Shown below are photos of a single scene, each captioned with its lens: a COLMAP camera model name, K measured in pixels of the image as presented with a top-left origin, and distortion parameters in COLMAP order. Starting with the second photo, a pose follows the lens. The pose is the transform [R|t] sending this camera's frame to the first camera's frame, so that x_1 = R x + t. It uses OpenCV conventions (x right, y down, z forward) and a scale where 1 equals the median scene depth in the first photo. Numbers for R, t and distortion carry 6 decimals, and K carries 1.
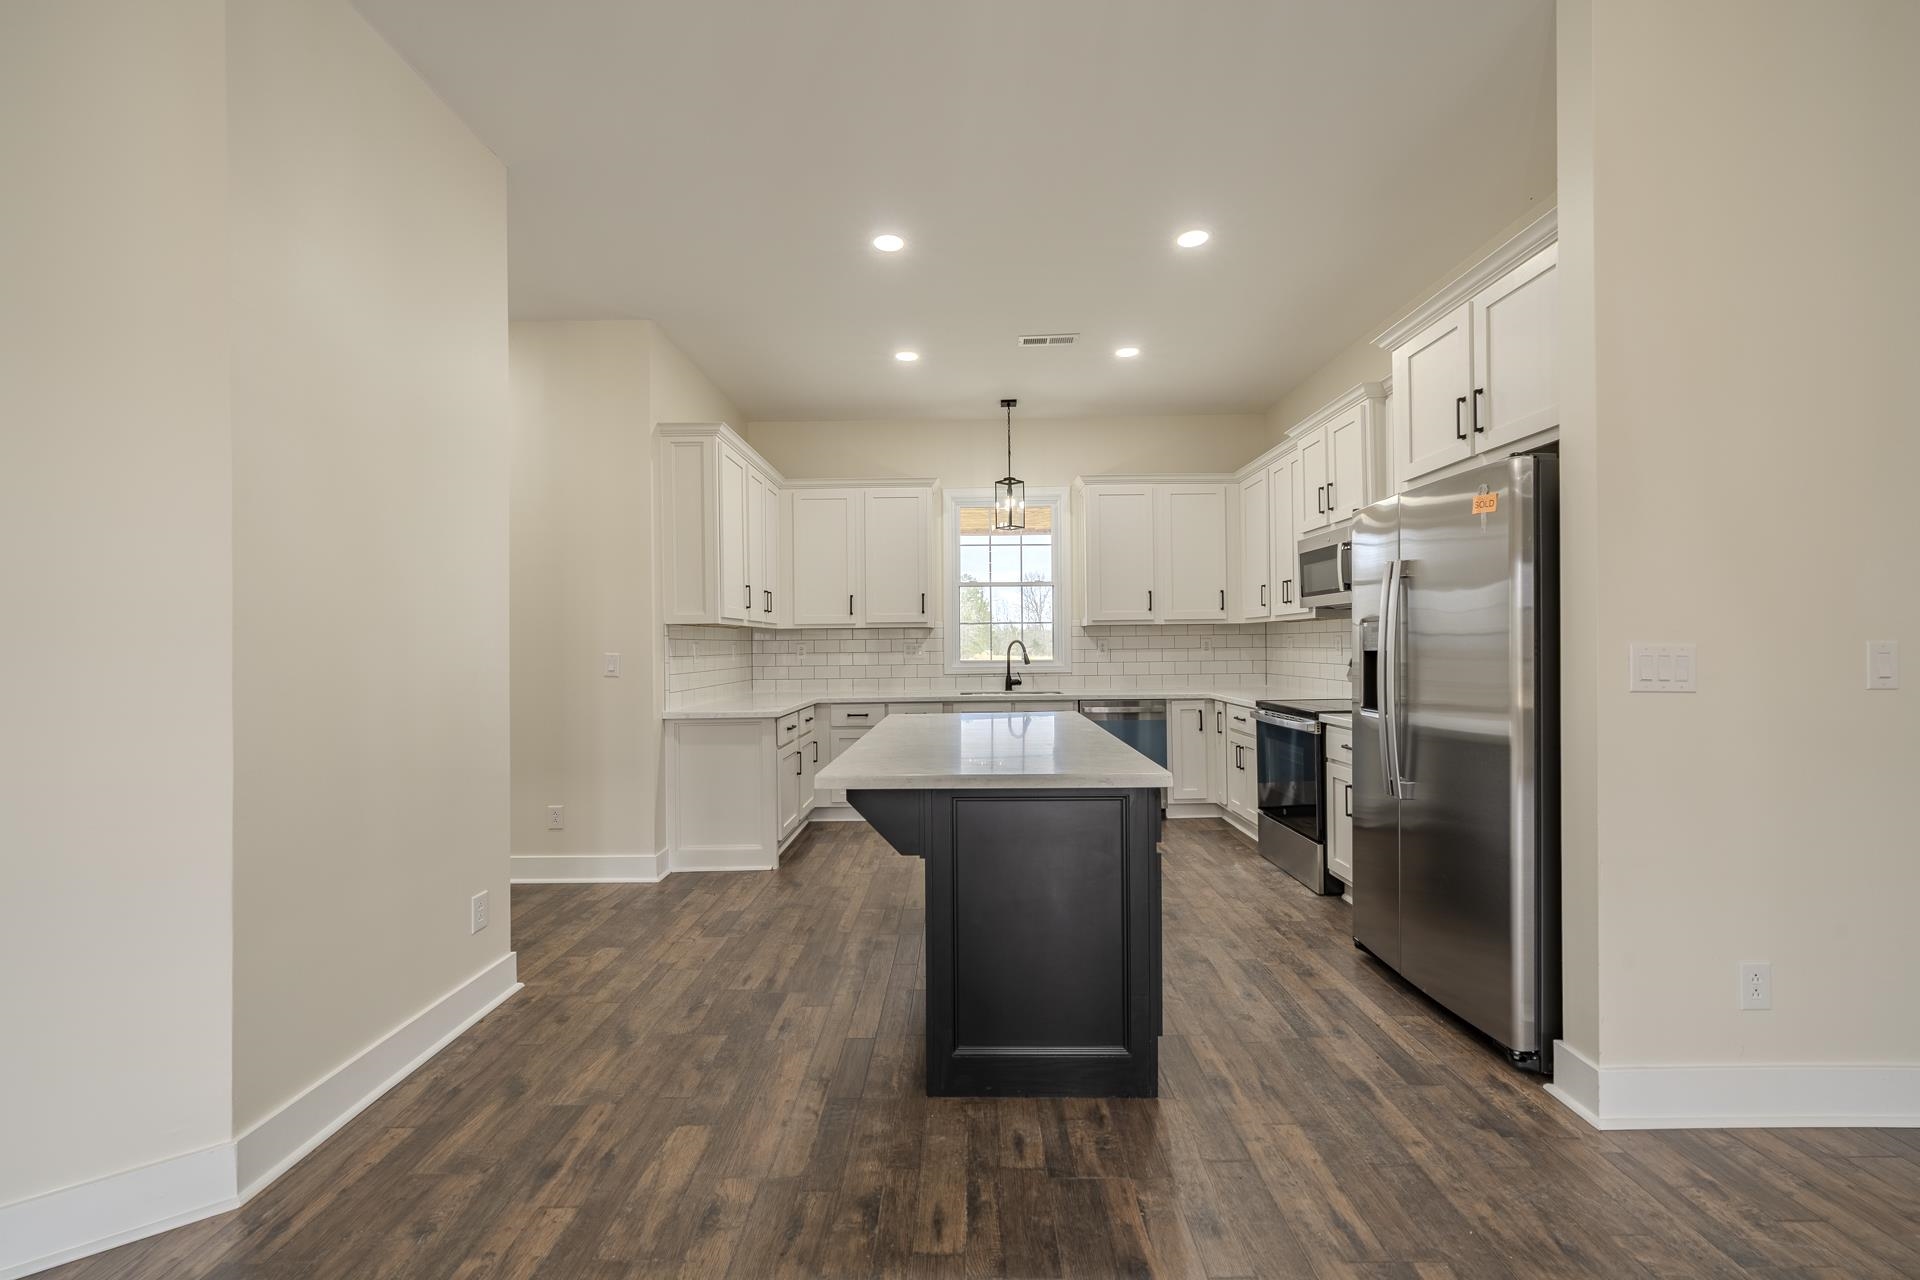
lens RADIAL K [[777.9, 0, 955.4], [0, 777.9, 644.3], [0, 0, 1]] dist [-0.001320, -0.000100]
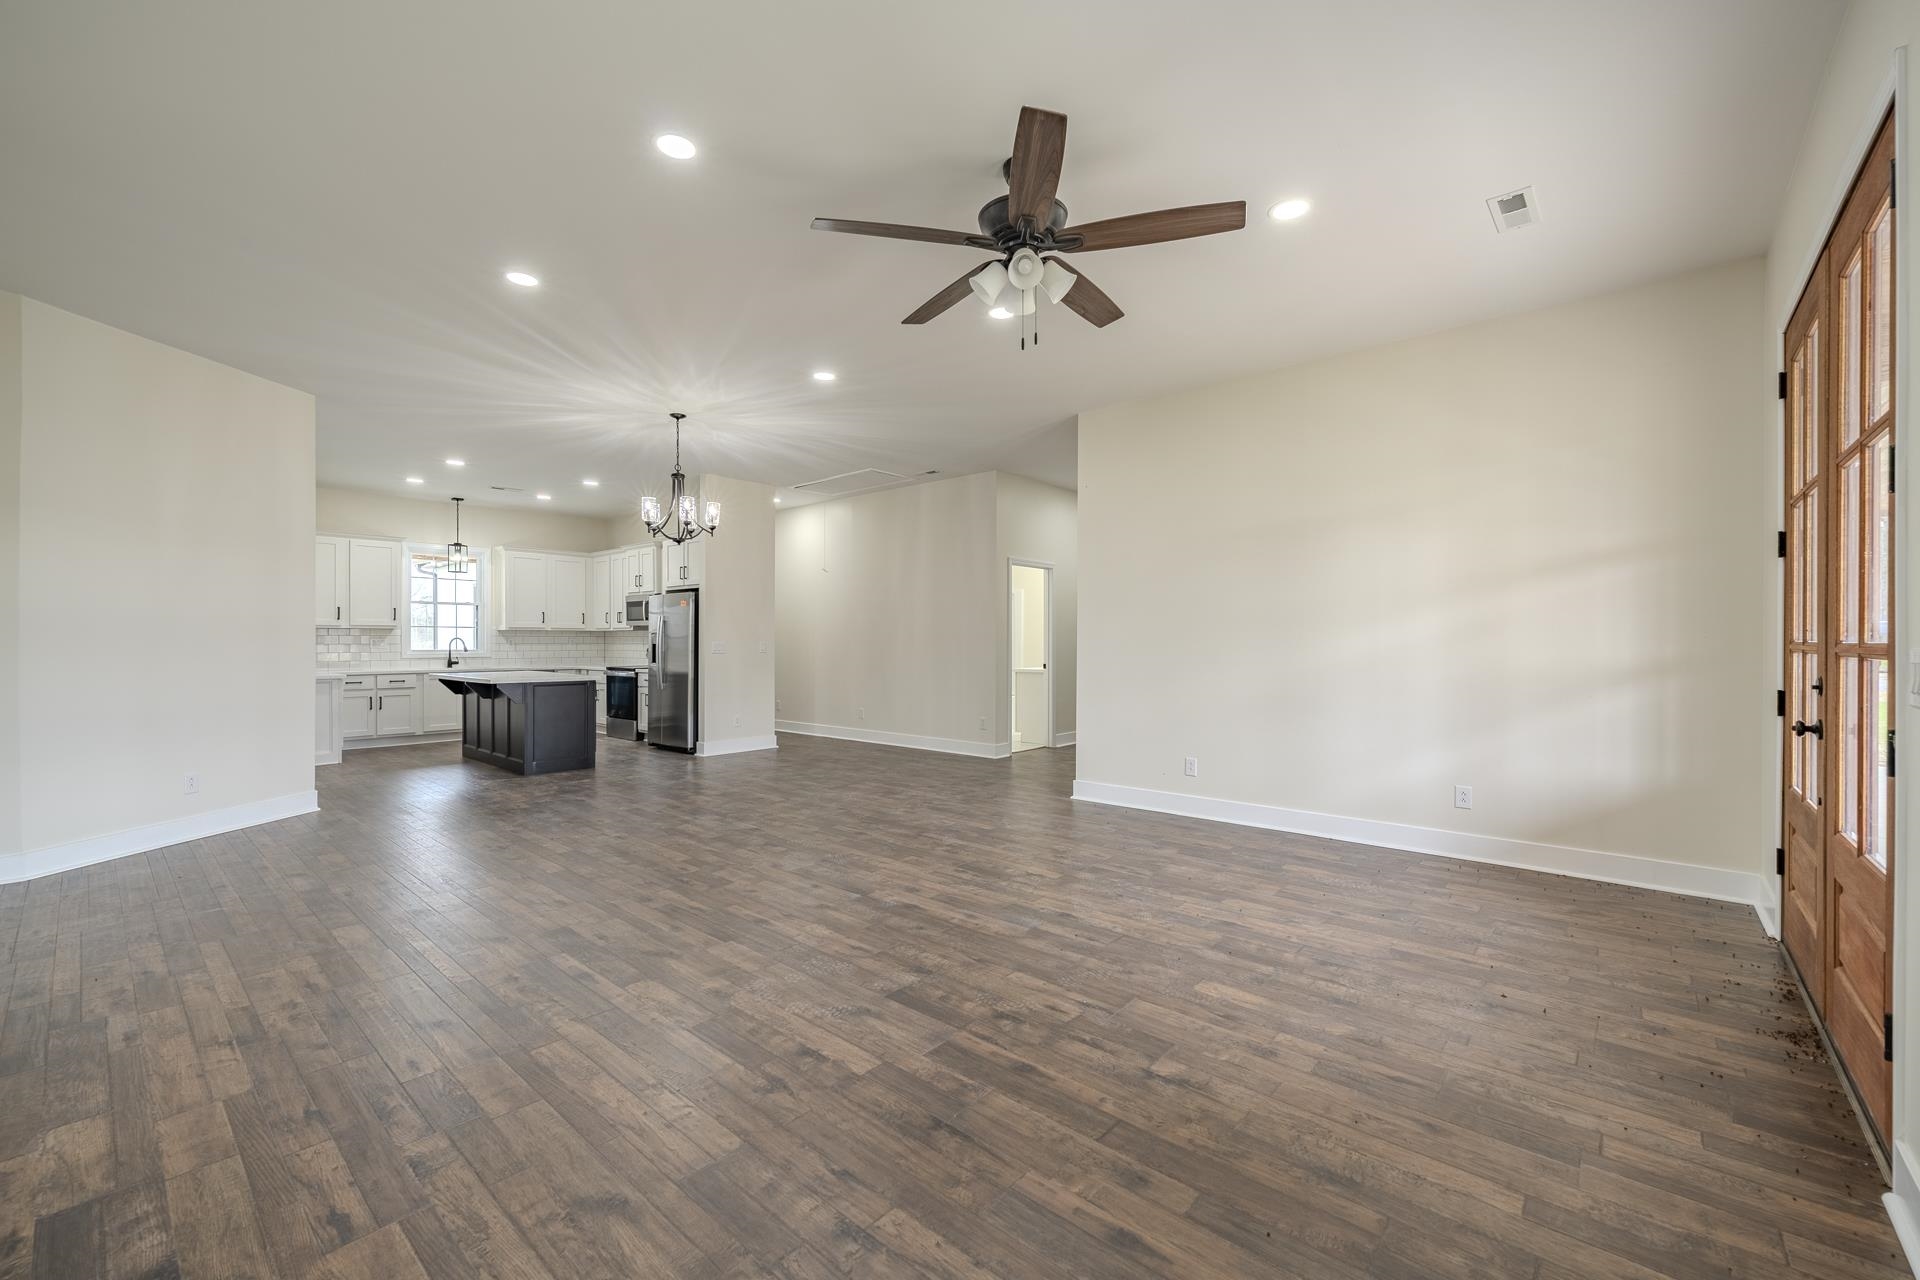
lens RADIAL K [[777.9, 0, 955.4], [0, 777.9, 644.3], [0, 0, 1]] dist [-0.001320, -0.000100]
pose [[0.660578, 0.010664, 0.750682, -0.646043], [-0.010358, 0.999933, -0.005090, 0.009199], [-0.750686, -0.004414, 0.660644, -1.259279]]
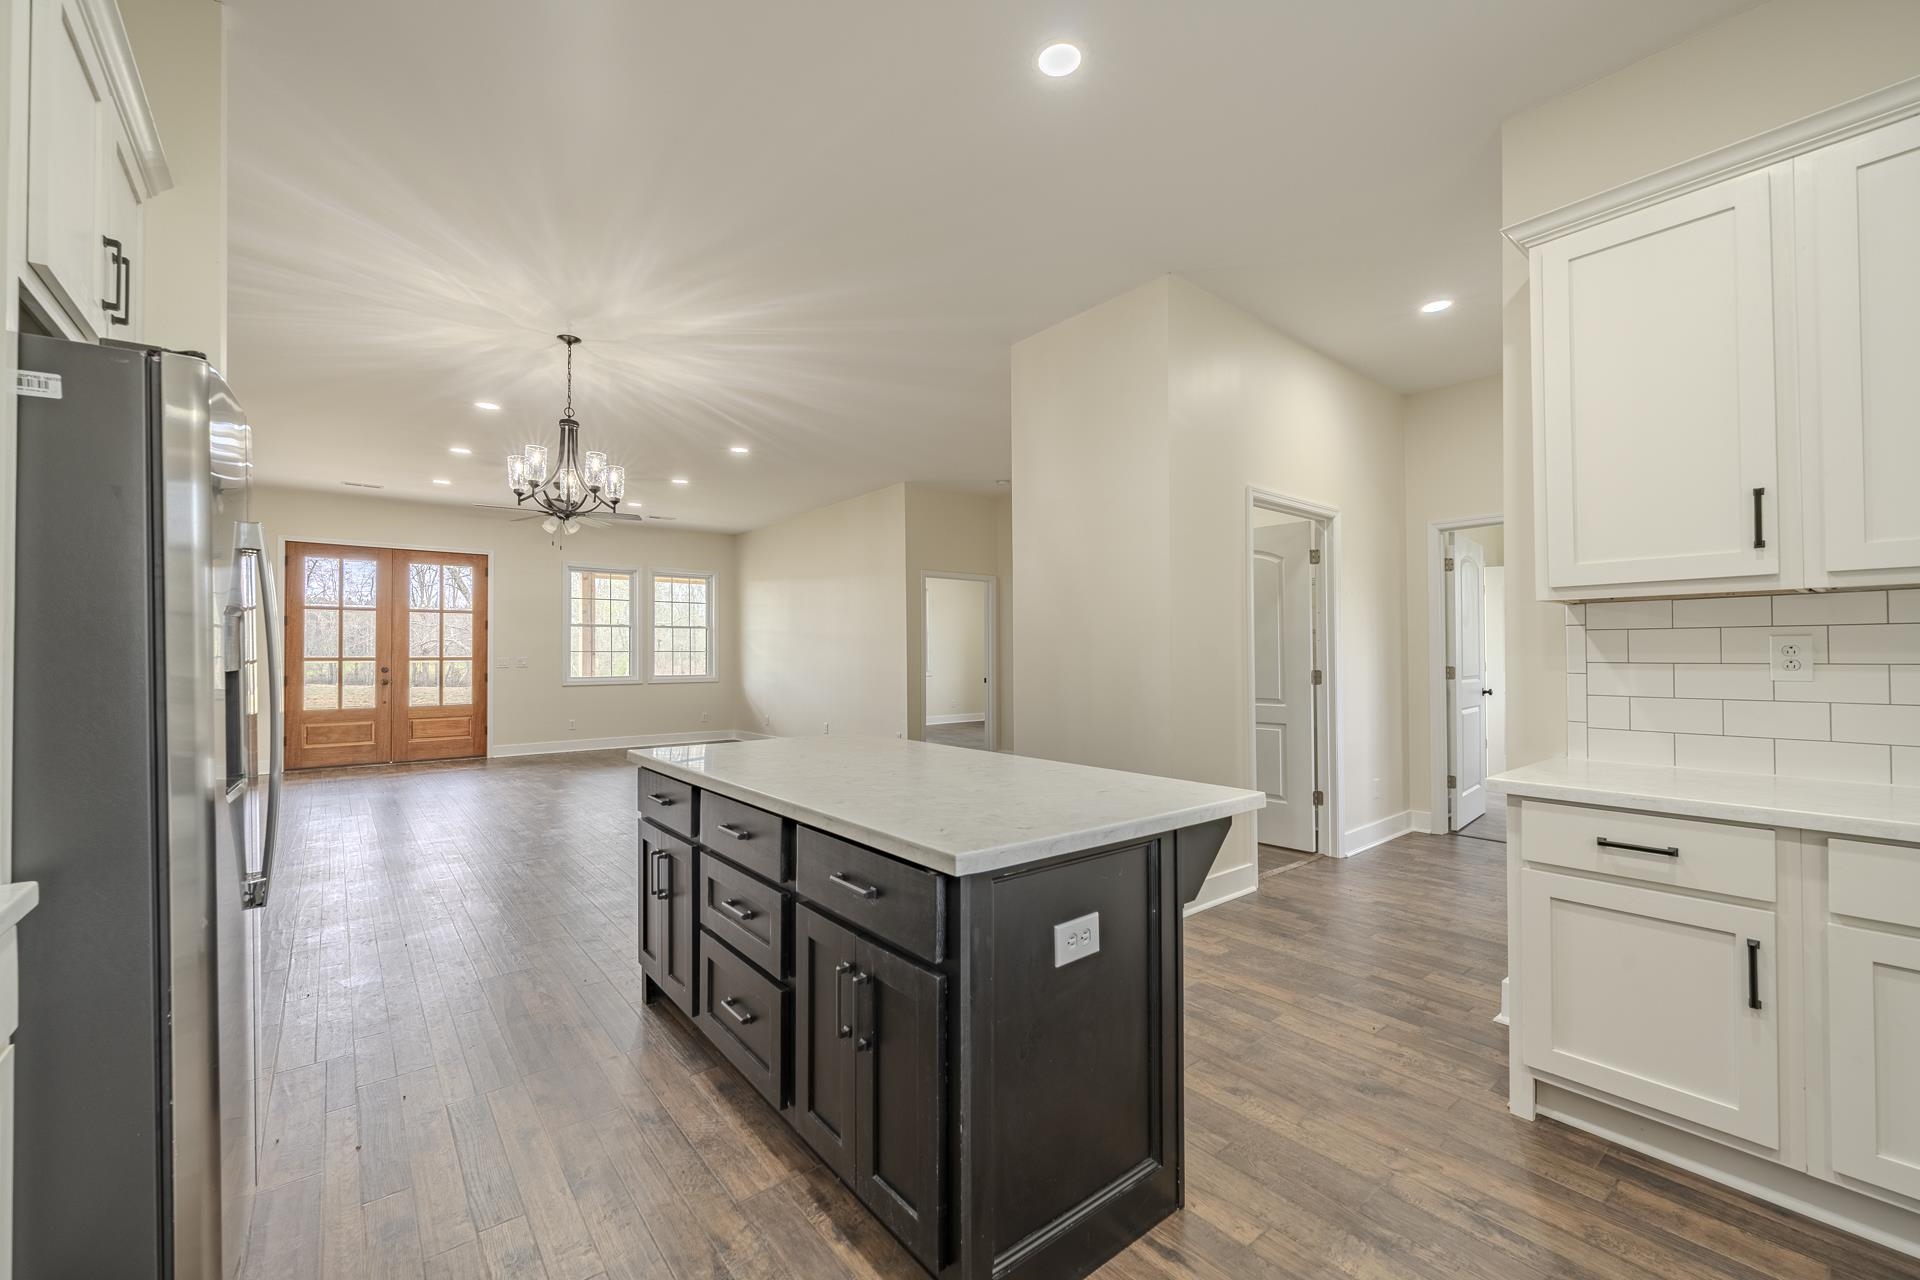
lens RADIAL K [[777.9, 0, 955.4], [0, 777.9, 644.3], [0, 0, 1]] dist [-0.001320, -0.000100]
pose [[-0.779169, -0.000375, -0.626814, 0.377555], [0.008277, 0.999906, -0.010887, 0.007608], [0.626759, -0.013671, -0.779093, 1.334730]]
